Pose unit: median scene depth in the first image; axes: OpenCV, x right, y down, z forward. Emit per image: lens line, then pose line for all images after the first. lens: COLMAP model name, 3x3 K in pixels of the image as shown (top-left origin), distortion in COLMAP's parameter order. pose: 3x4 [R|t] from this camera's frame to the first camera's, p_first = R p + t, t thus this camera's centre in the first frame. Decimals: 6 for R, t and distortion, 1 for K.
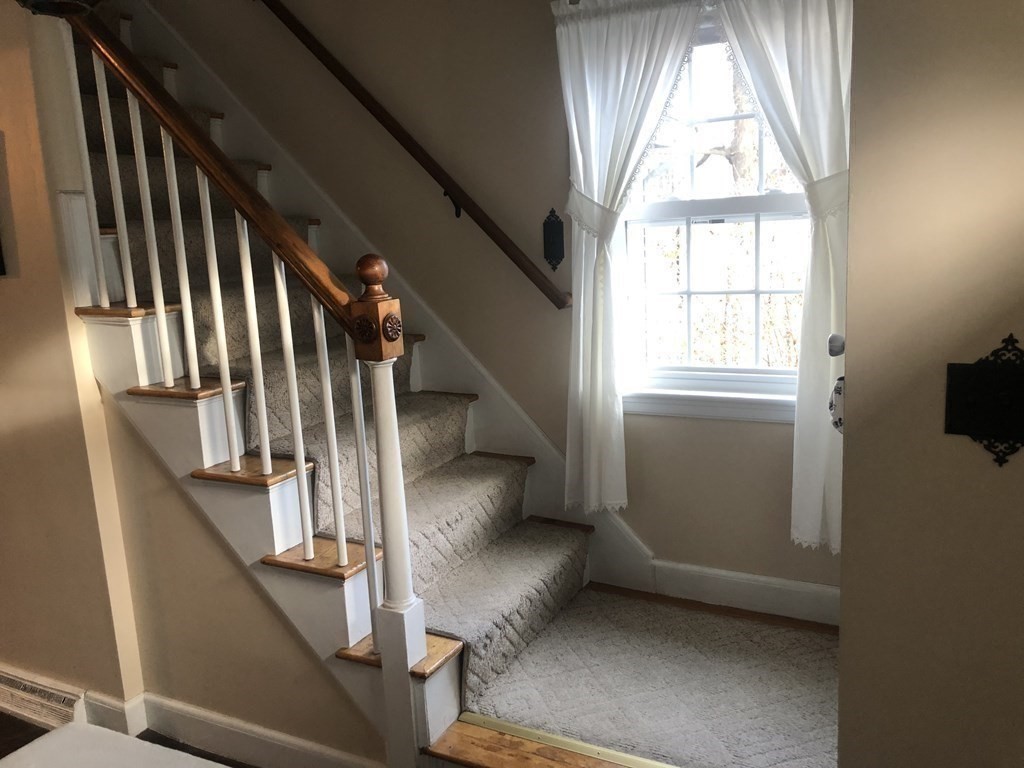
lens RADIAL K [[842.6, 0, 512.2], [0, 842.6, 384.8], [0, 0, 1]] dist [0.013934, 0.008302]
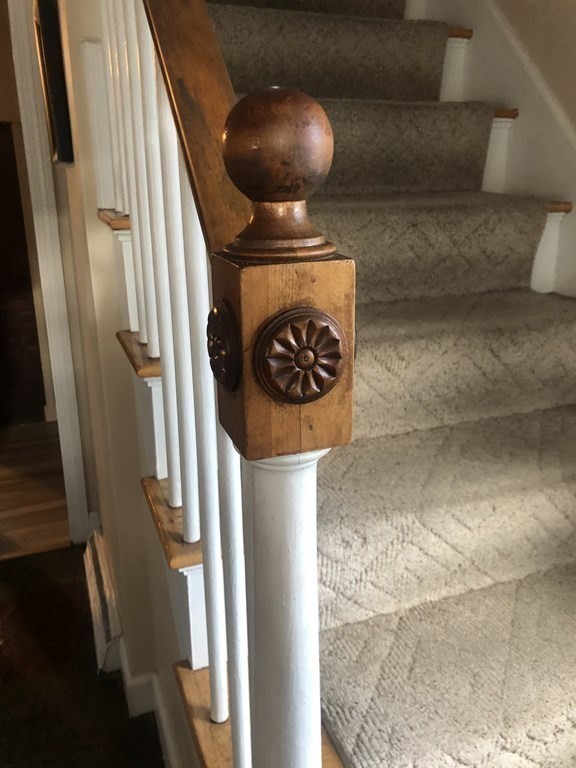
lens RADIAL K [[632.0, 0, 285.5], [0, 632.0, 382.4], [0, 0, 1]] dist [0.013934, 0.008302]
pose [[0.749894, 0.250895, -0.612136, -0.013706], [-0.160912, 0.966681, 0.199087, -0.100659], [0.641690, -0.050794, 0.765281, 0.828102]]
